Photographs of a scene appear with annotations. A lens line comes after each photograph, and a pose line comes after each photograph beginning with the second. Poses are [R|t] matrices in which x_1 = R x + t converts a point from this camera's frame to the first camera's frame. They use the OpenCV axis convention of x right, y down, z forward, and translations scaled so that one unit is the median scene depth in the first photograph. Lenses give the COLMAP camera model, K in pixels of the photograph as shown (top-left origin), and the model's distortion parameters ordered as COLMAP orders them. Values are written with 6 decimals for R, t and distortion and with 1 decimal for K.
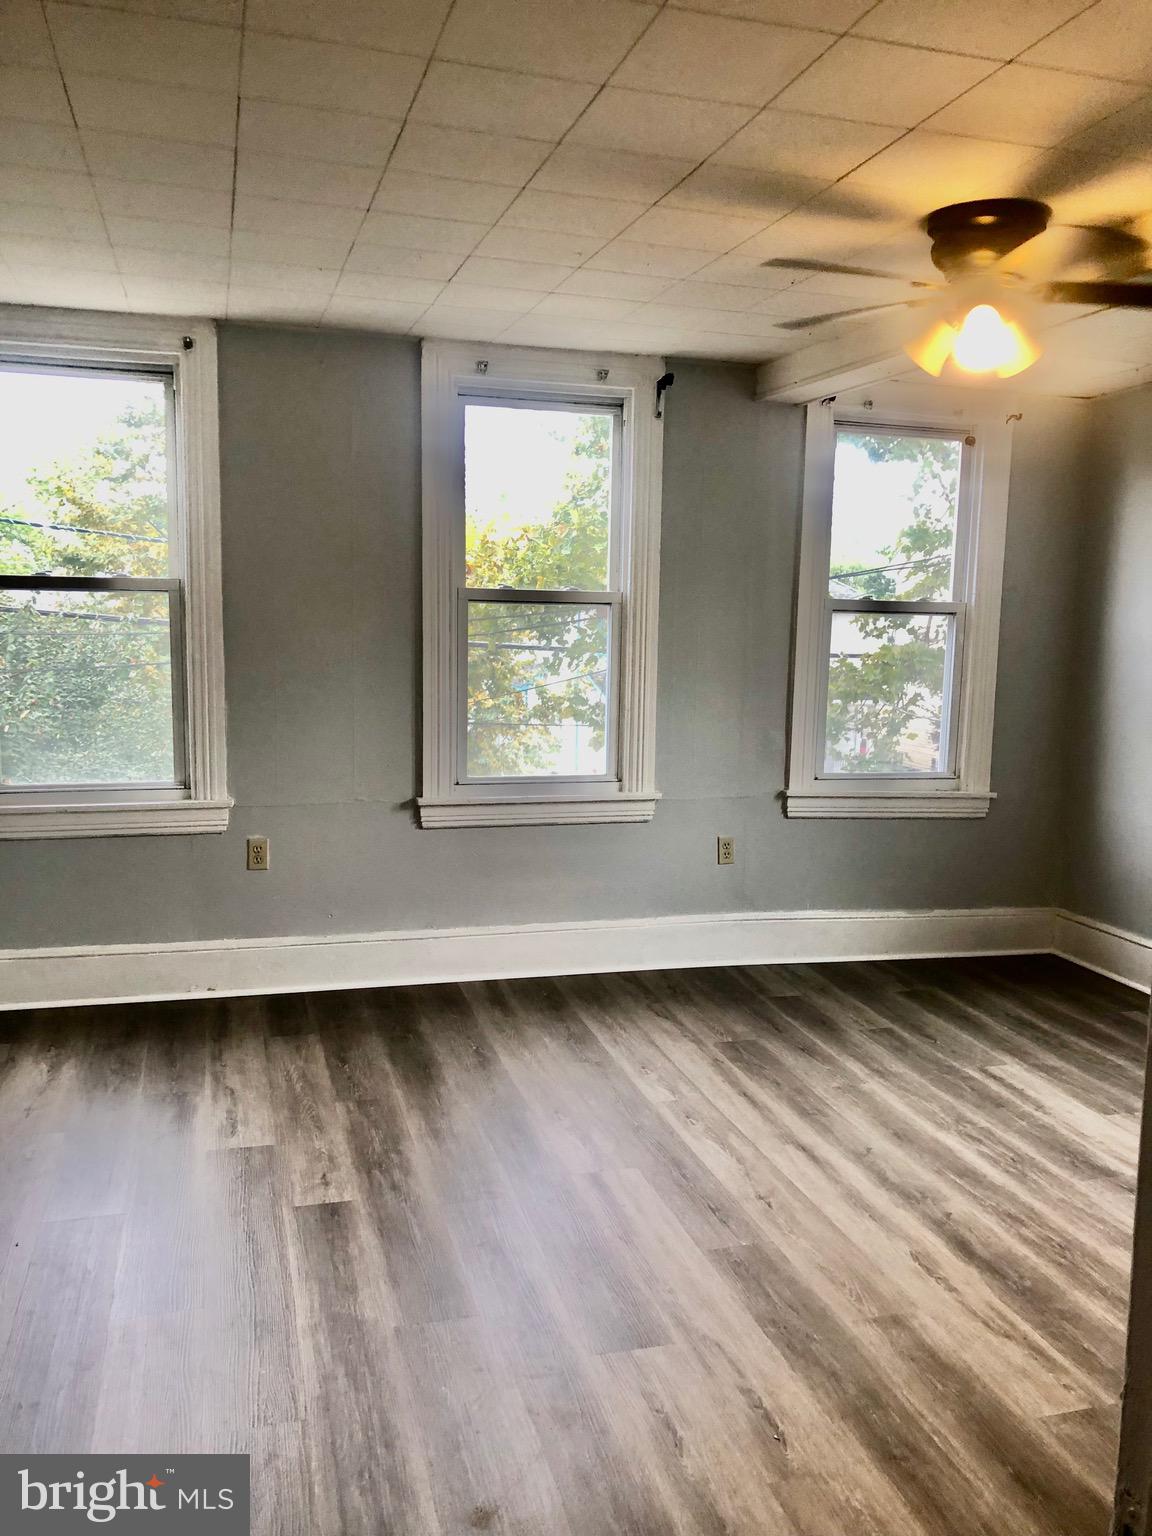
lens RADIAL K [[1260.8, 0, 575.3], [0, 1260.8, 769.3], [0, 0, 1]] dist [0.001321, 0.004839]
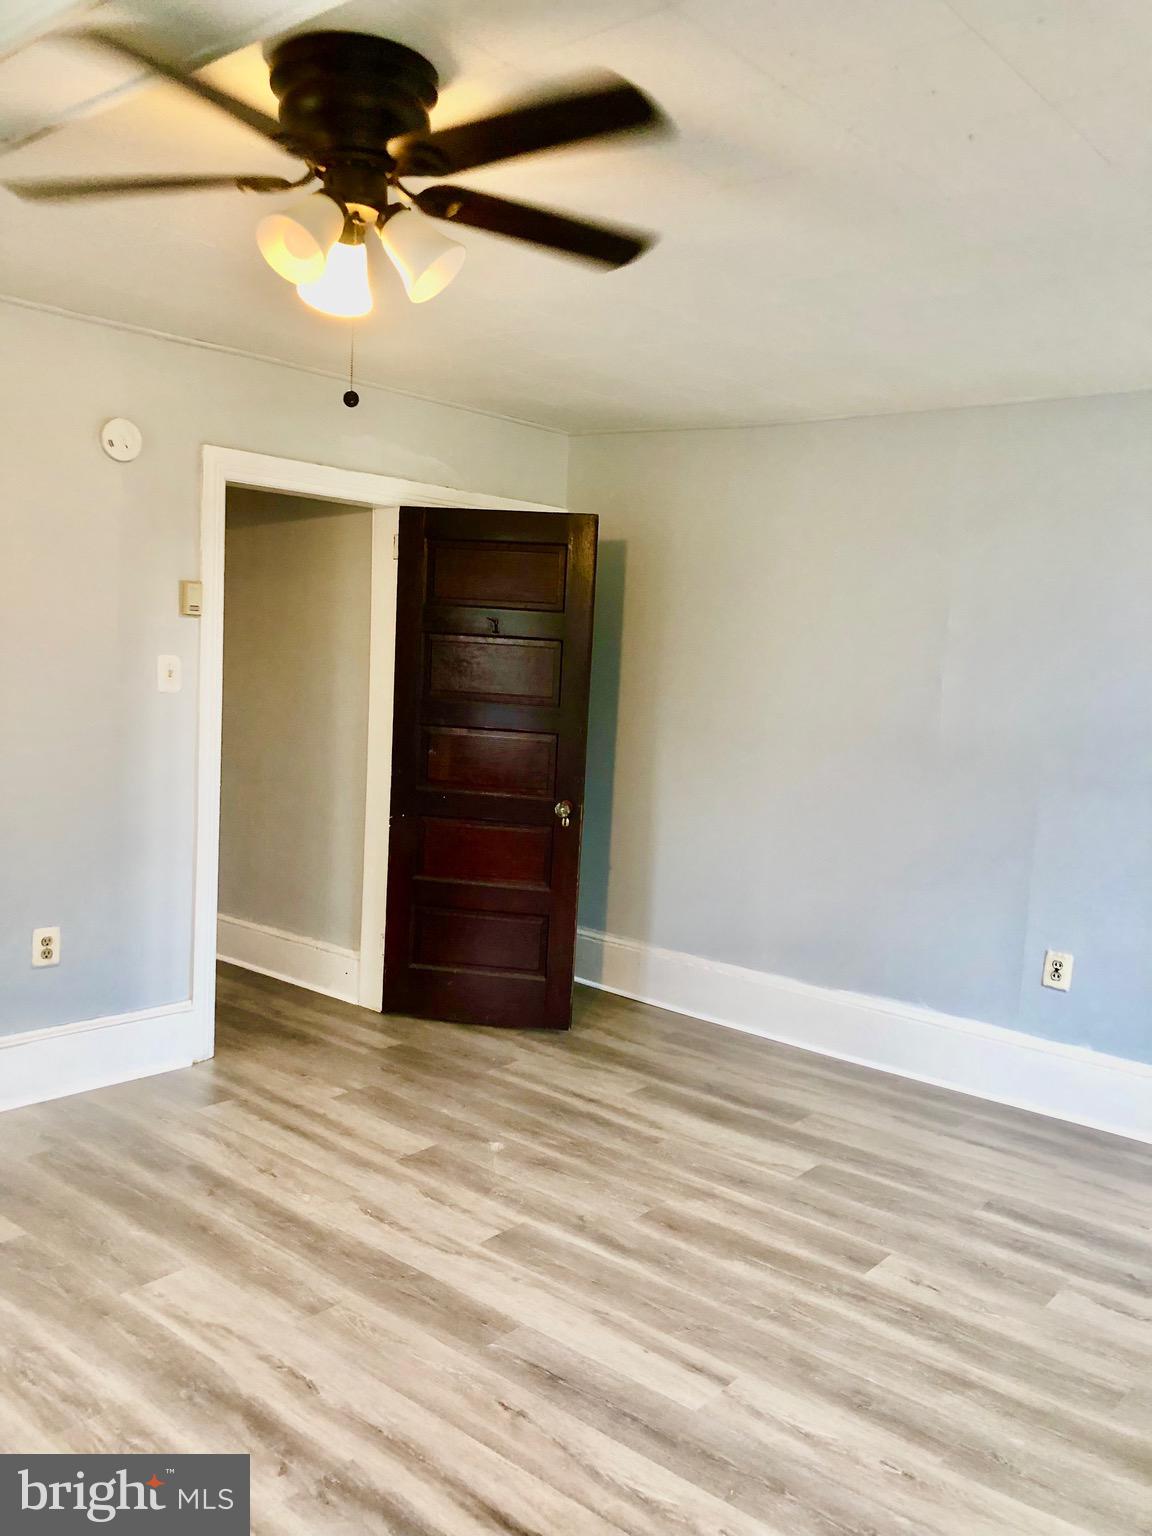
lens RADIAL K [[1260.8, 0, 576.6], [0, 1260.8, 768.3], [0, 0, 1]] dist [0.001321, 0.004839]
pose [[-0.827600, -0.003638, -0.561307, 0.666359], [-0.133219, 0.972681, 0.190117, -0.234059], [0.545281, 0.232118, -0.805475, 1.867122]]
